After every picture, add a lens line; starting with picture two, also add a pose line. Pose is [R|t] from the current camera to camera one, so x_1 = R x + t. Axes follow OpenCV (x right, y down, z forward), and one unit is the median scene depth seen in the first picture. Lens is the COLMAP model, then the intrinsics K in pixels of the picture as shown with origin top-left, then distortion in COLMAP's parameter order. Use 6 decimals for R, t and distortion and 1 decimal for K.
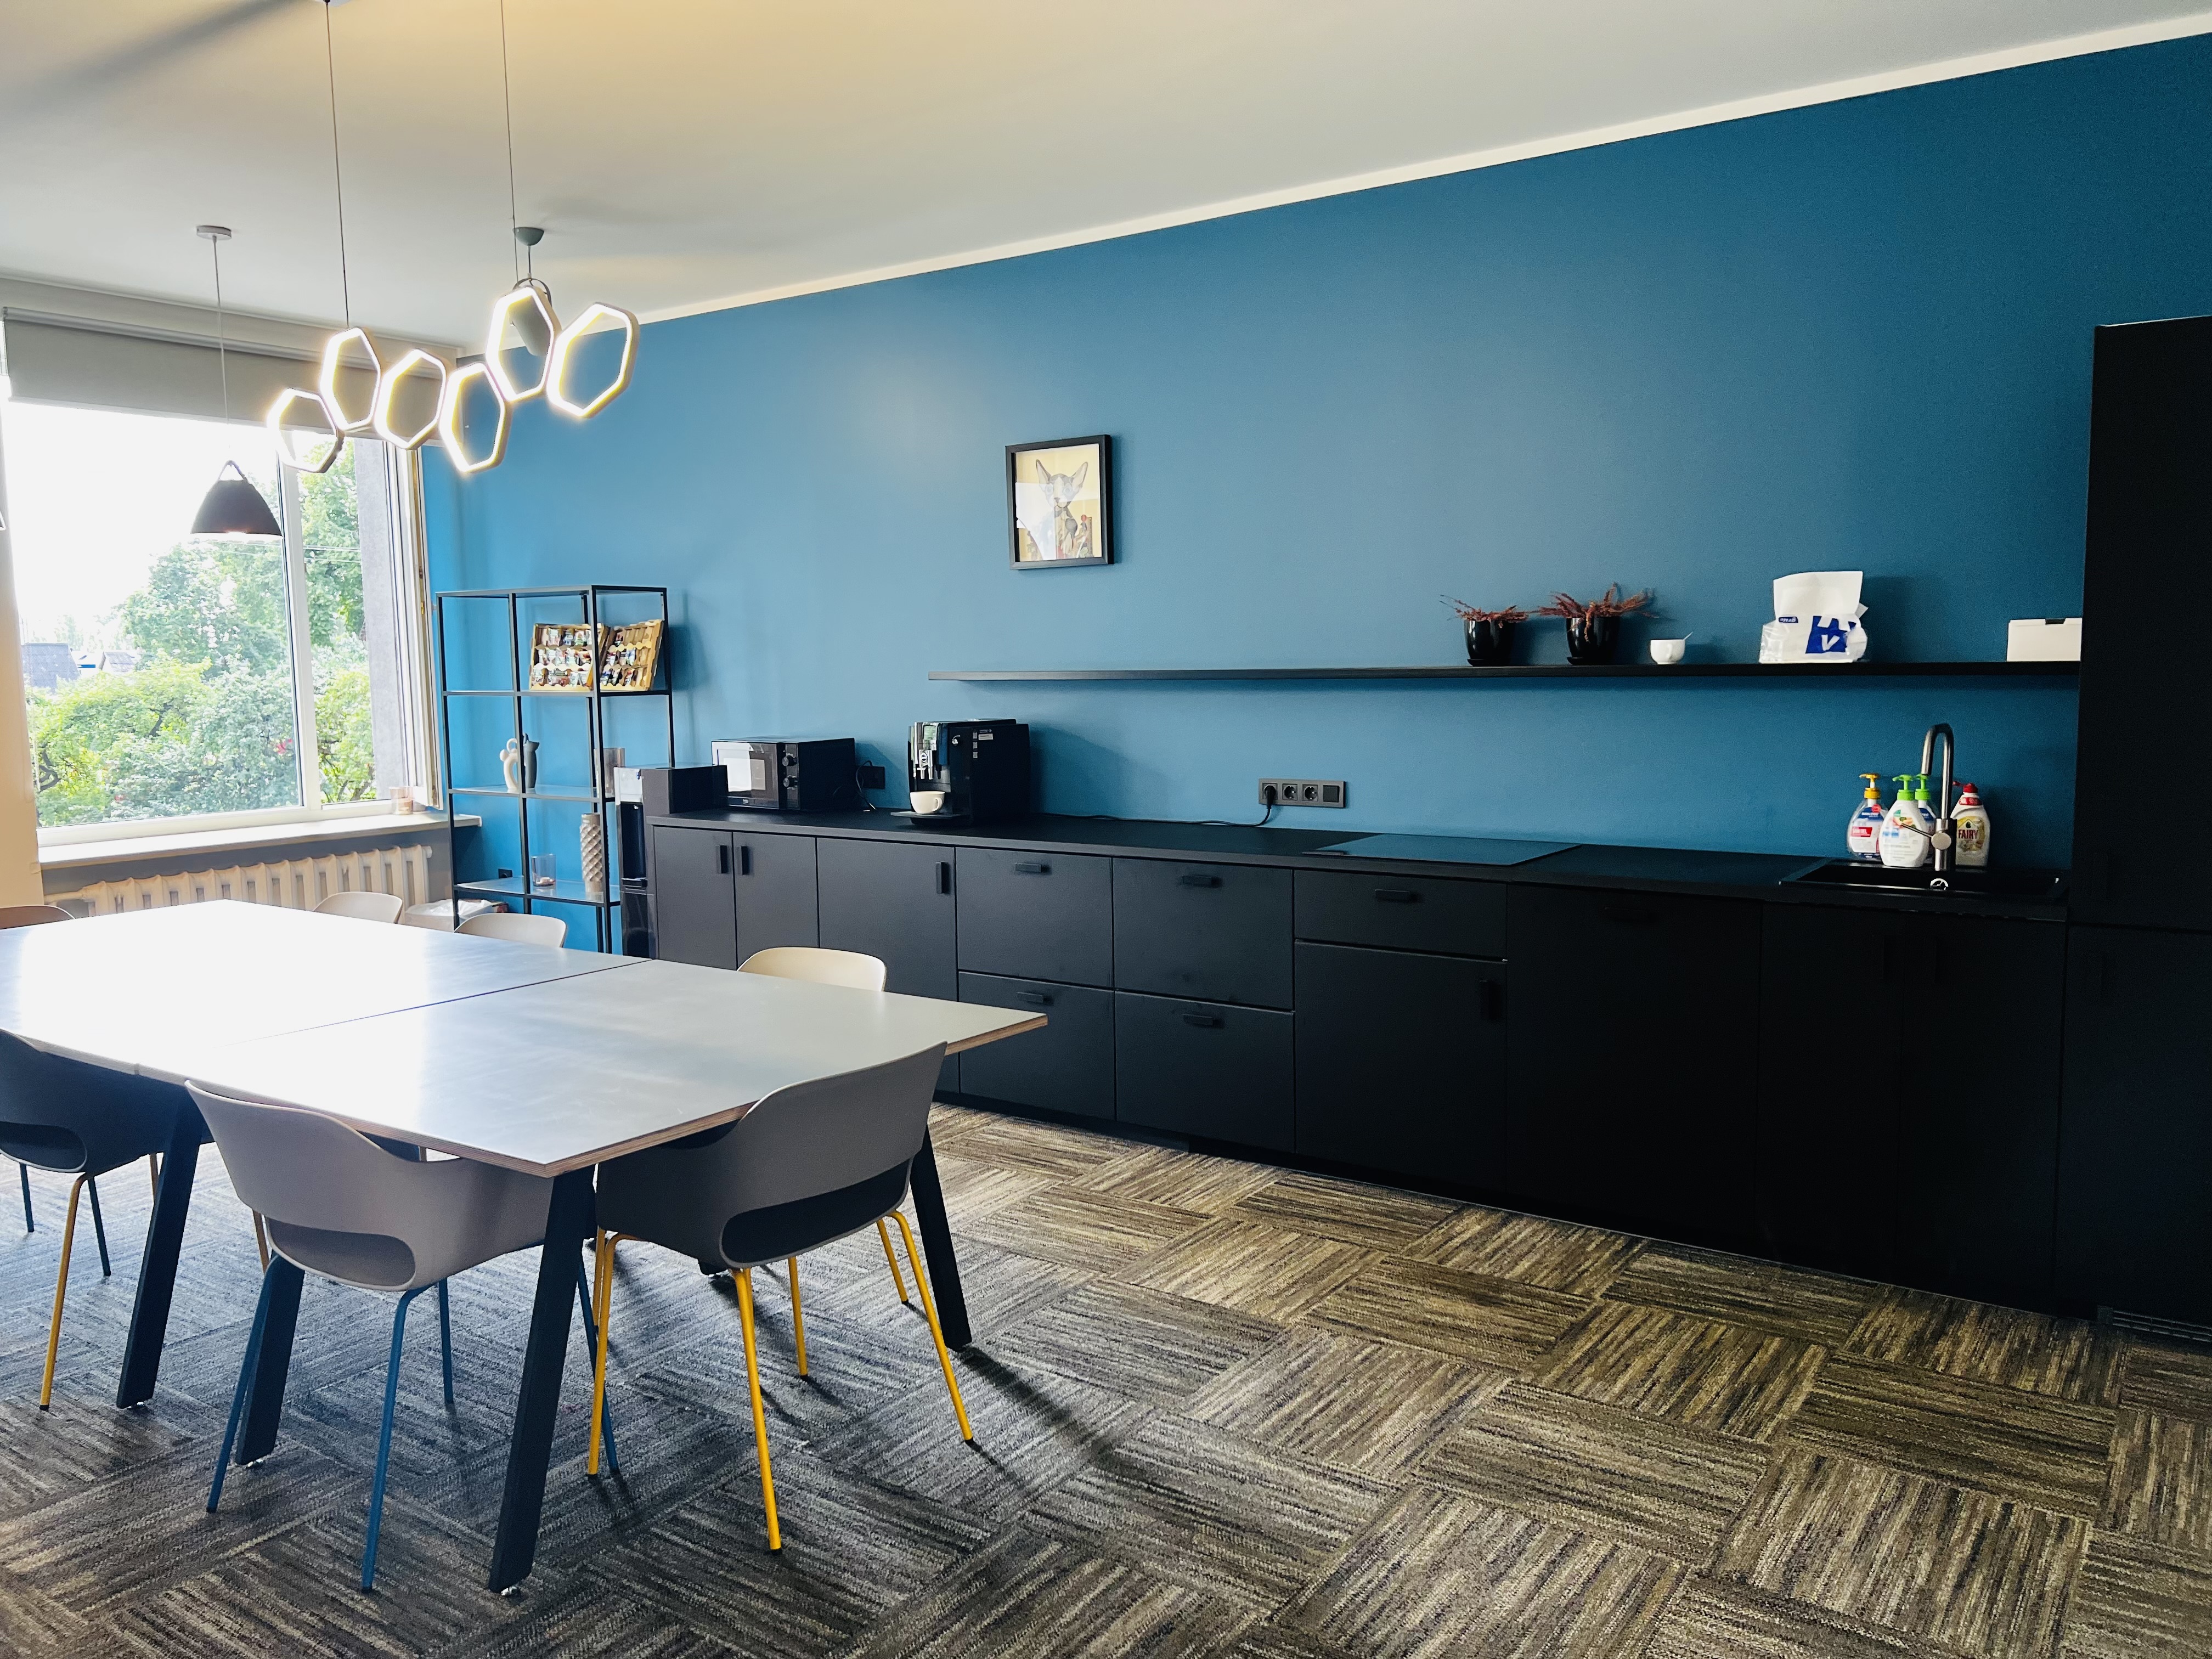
lens RADIAL K [[1663.3, 0, 1106.8], [0, 1663.3, 832.1], [0, 0, 1]] dist [0.005659, 0.000317]
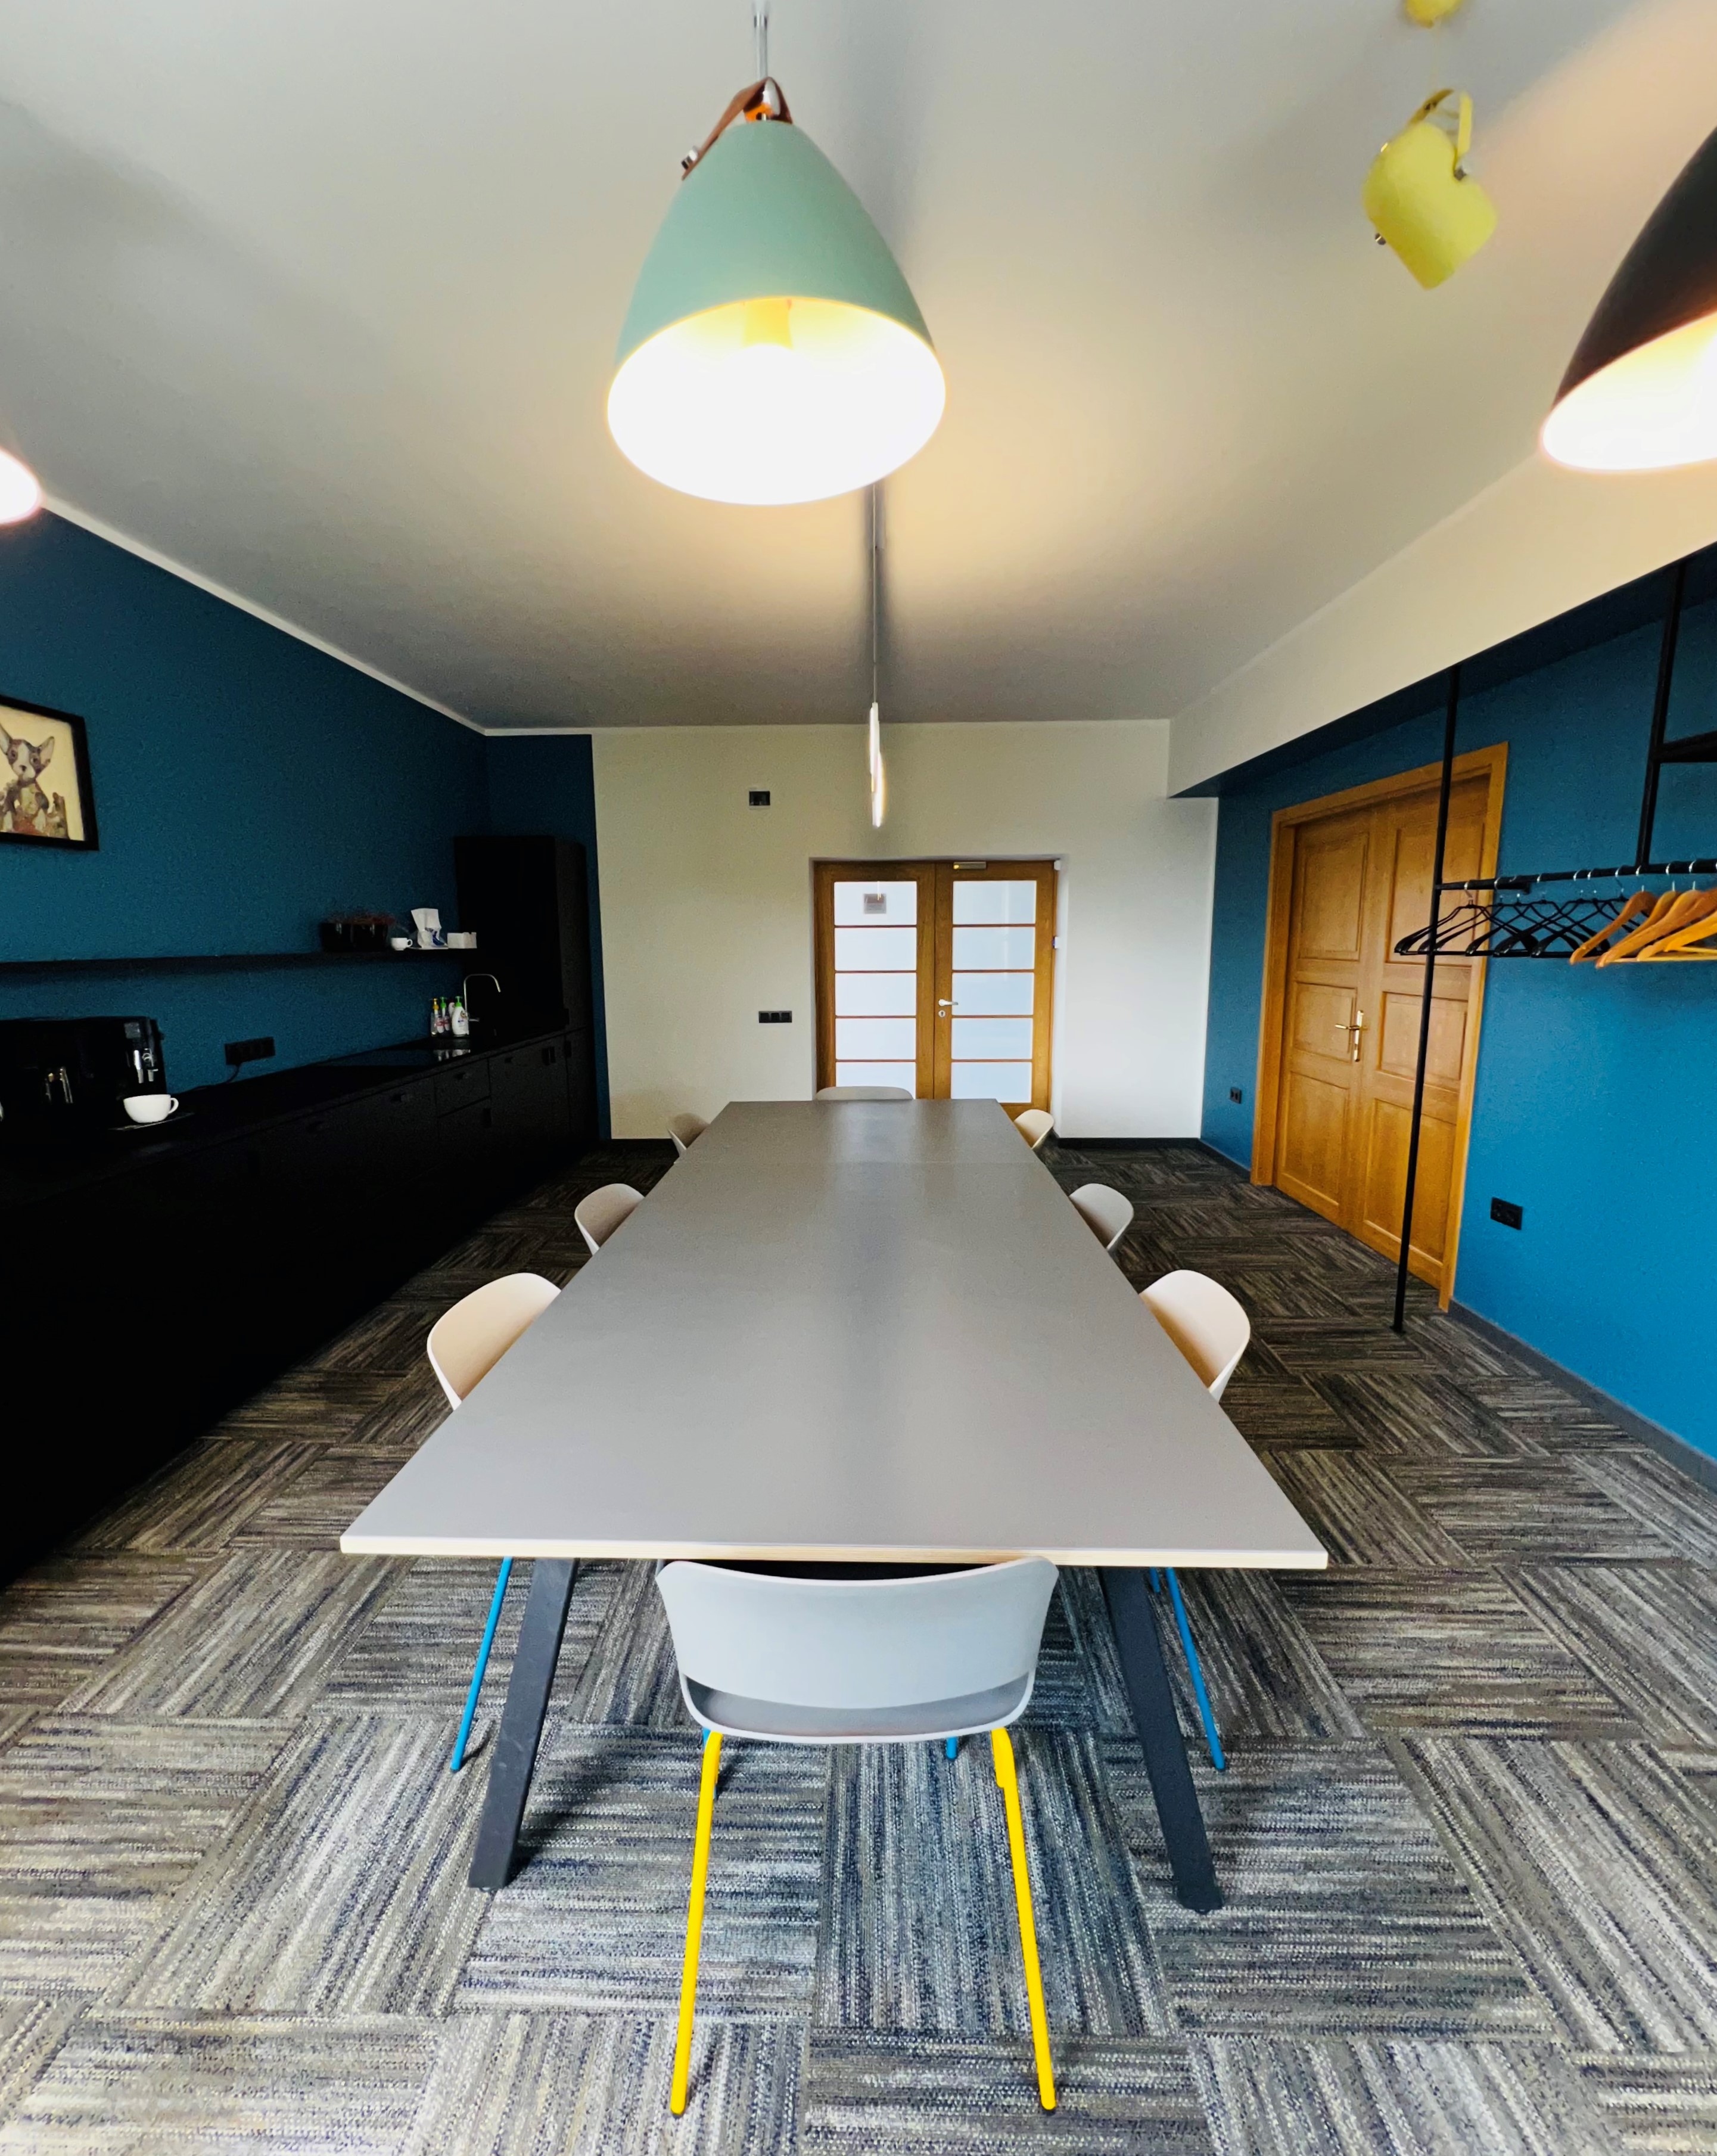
lens RADIAL K [[899.8, 0, 853.5], [0, 899.8, 1073.5], [0, 0, 1]] dist [-0.000673, -0.000055]
pose [[-0.542497, -0.103893, 0.833609, -0.739927], [0.112749, 0.974340, 0.194807, -0.090353], [-0.832457, 0.199671, -0.516862, 0.978258]]
